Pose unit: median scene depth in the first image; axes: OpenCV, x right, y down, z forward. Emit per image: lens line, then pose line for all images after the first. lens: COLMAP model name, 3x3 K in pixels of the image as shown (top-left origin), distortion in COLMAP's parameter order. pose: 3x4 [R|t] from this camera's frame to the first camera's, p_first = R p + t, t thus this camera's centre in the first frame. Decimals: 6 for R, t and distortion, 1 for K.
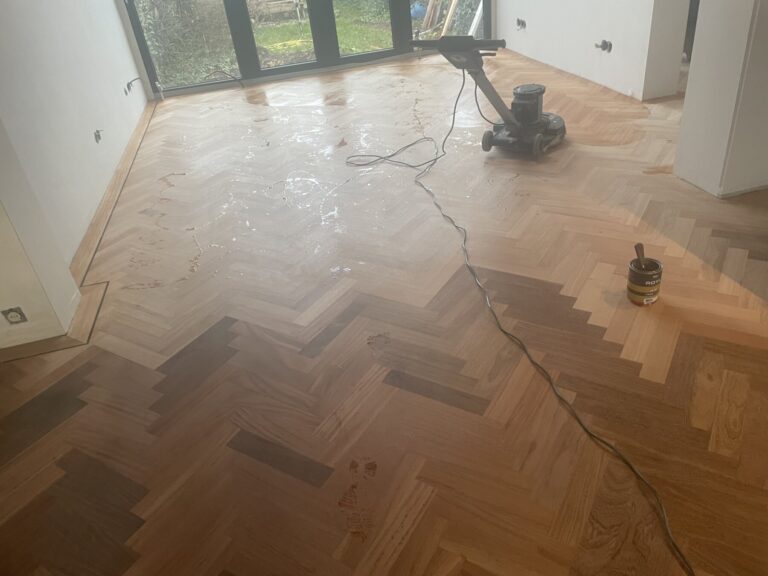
lens RADIAL K [[575.5, 0, 389.2], [0, 575.5, 284.2], [0, 0, 1]] dist [0.069318, -0.097019]
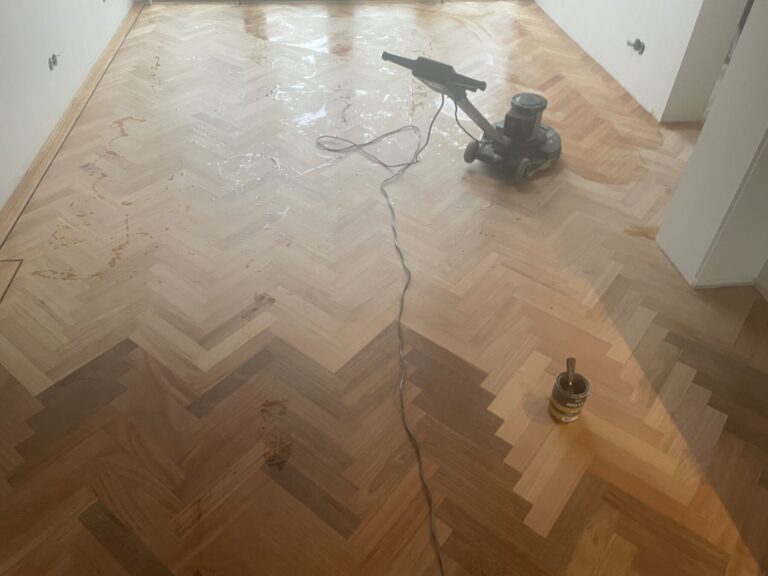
lens RADIAL K [[584.0, 0, 384.0], [0, 584.0, 288.0], [0, 0, 1]] dist [0.069611, -0.099021]
pose [[0.984252, 0.176760, -0.001720, 0.090225], [-0.174061, 0.970831, 0.164896, -0.203920], [0.030817, -0.162000, 0.986309, 0.073042]]
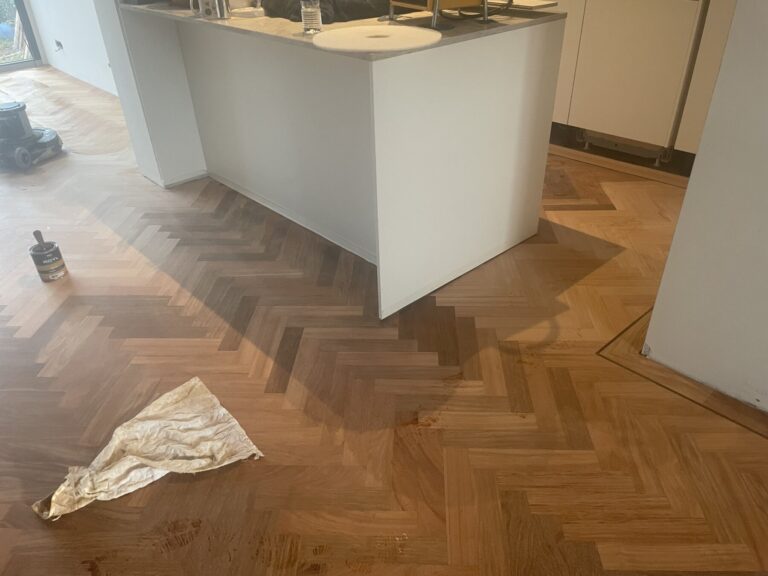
lens RADIAL K [[575.5, 0, 389.2], [0, 575.5, 284.2], [0, 0, 1]] dist [0.069318, -0.097019]
pose [[0.870308, -0.181353, 0.457902, 0.361541], [0.195107, 0.980625, 0.017549, 0.114486], [-0.452213, 0.074067, 0.888829, -0.270085]]
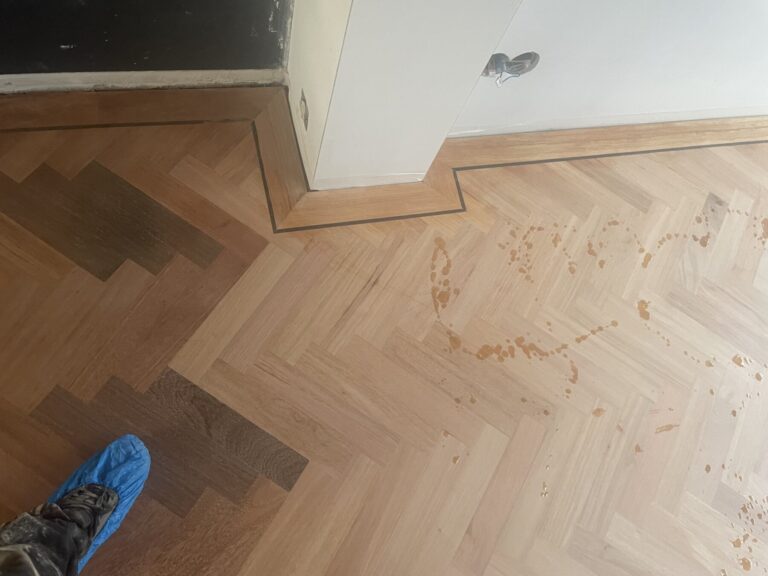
lens RADIAL K [[575.5, 0, 389.2], [0, 575.5, 284.2], [0, 0, 1]] dist [0.069318, -0.097019]
pose [[-0.028242, 0.963294, -0.266960, -0.242265], [-0.700364, 0.171486, 0.692880, -0.311136], [0.713226, 0.206537, 0.669814, 0.545441]]
